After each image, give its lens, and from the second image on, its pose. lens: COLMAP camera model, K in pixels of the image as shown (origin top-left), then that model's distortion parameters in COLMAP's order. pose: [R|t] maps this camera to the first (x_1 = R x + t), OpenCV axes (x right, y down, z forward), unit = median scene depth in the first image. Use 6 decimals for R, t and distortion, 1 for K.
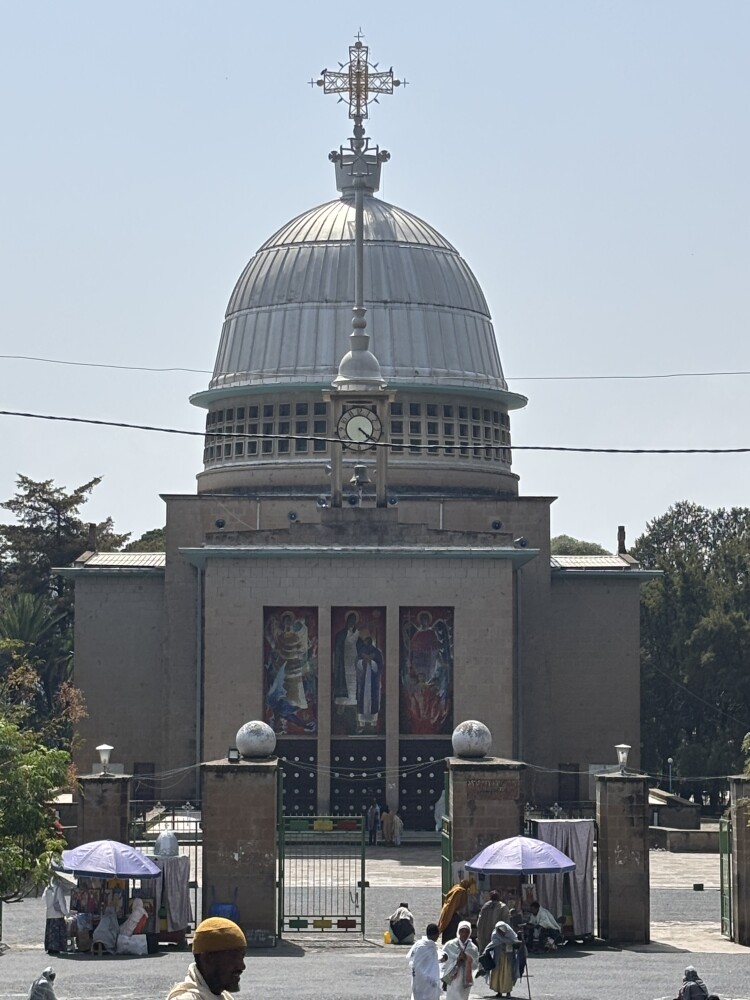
lens RADIAL K [[2704.7, 0, 384.0], [0, 2704.7, 498.1], [0, 0, 1]] dist [0.194569, 0.000000]
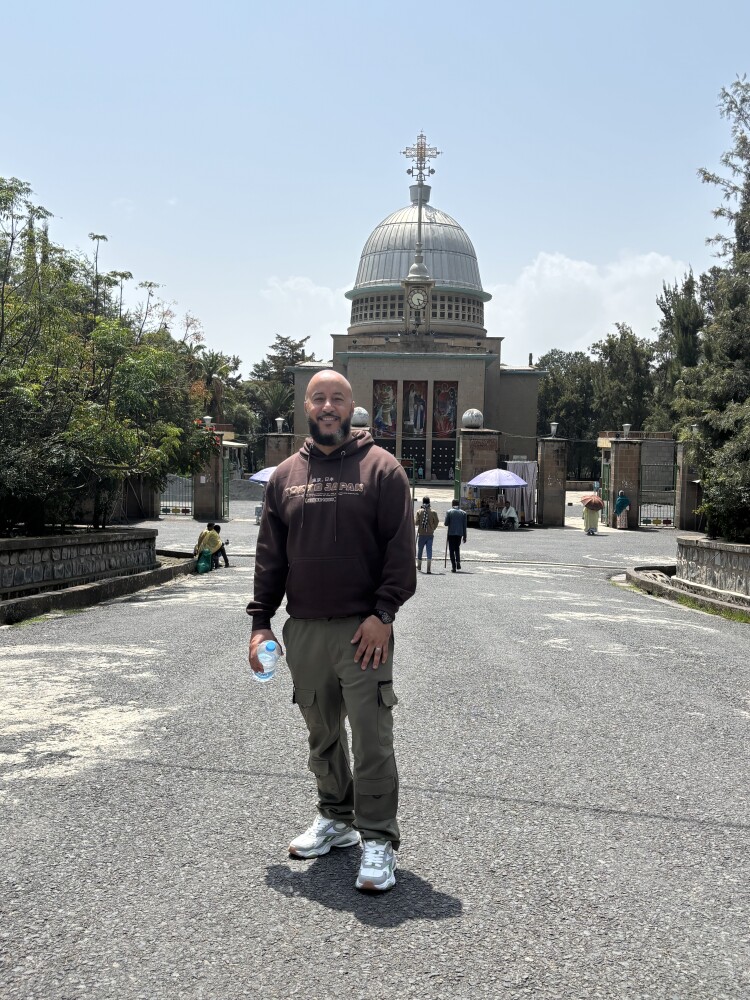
lens RADIAL K [[968.8, 0, 374.6], [0, 968.8, 508.5], [0, 0, 1]] dist [0.122727, 0.000000]
pose [[0.998462, 0.022456, -0.050698, -0.000088], [-0.015205, 0.990157, 0.139130, 0.033420], [0.053323, -0.138145, 0.988976, 0.184477]]
